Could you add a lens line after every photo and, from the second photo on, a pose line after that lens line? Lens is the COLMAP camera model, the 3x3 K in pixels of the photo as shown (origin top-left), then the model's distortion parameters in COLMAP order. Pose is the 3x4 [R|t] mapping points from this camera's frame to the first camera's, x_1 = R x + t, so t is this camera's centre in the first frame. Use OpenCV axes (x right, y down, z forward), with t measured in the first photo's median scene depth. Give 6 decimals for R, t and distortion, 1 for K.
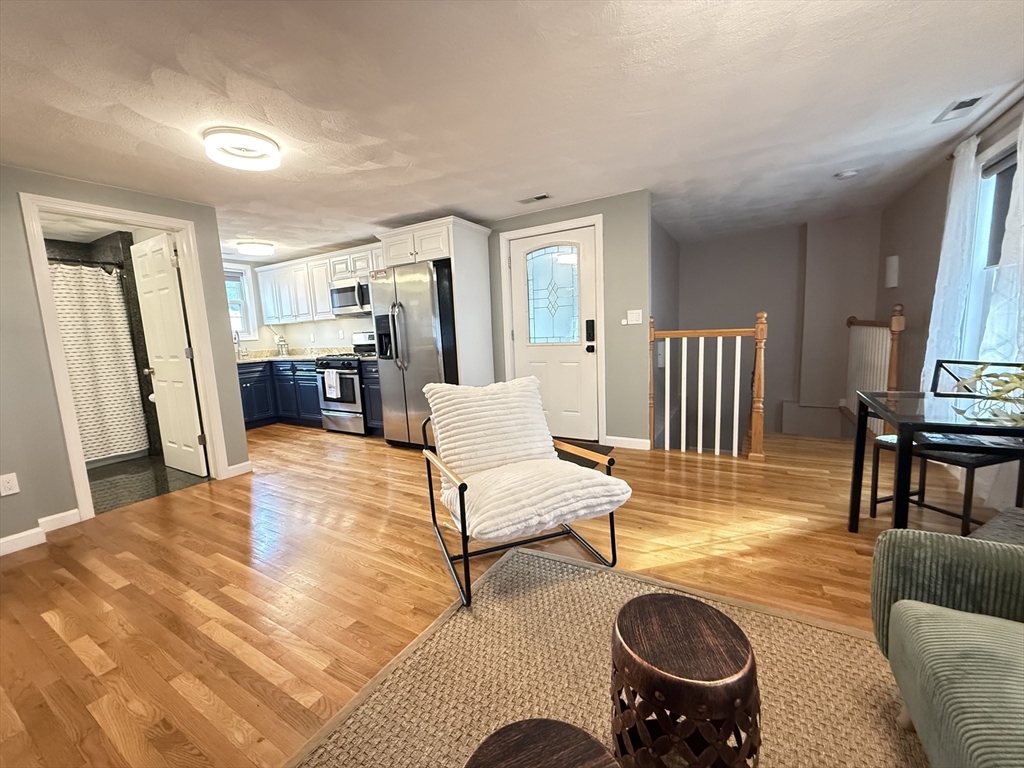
lens RADIAL K [[405.8, 0, 512.0], [0, 405.8, 384.0], [0, 0, 1]] dist [-0.000051, -0.000184]
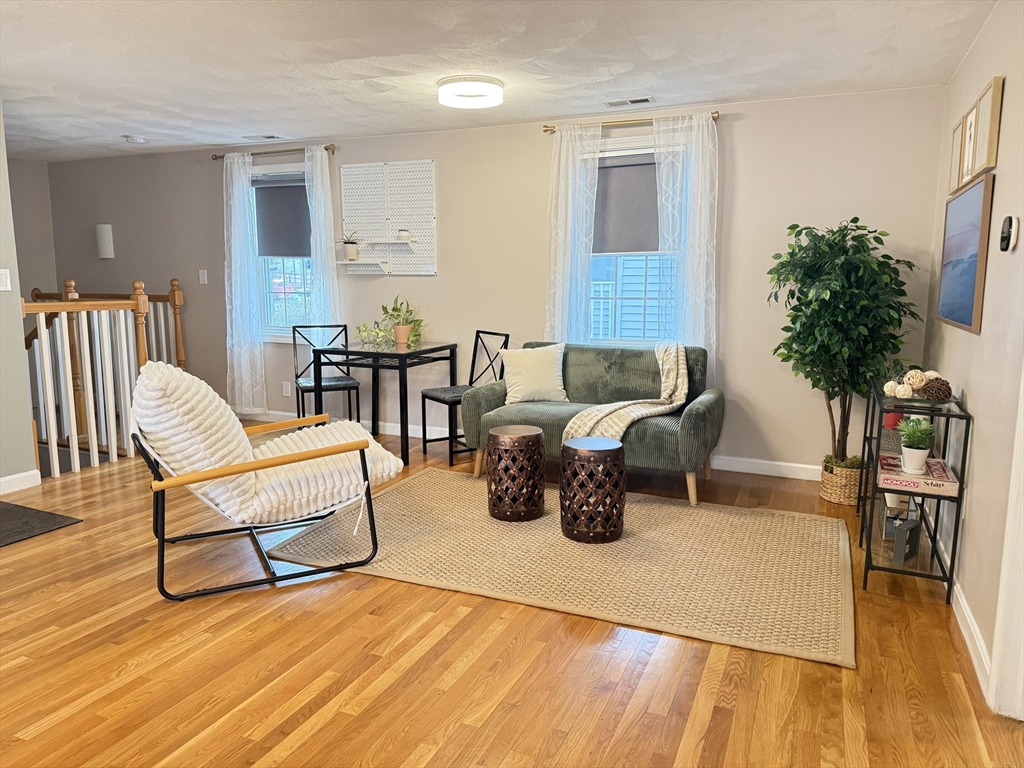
lens RADIAL K [[724.3, 0, 512.0], [0, 724.3, 384.0], [0, 0, 1]] dist [0.003182, -0.000869]
pose [[-0.122654, -0.098680, 0.987531, -0.993680], [0.130228, 0.984840, 0.114586, -0.033631], [-0.983868, 0.142659, -0.107943, 0.395899]]
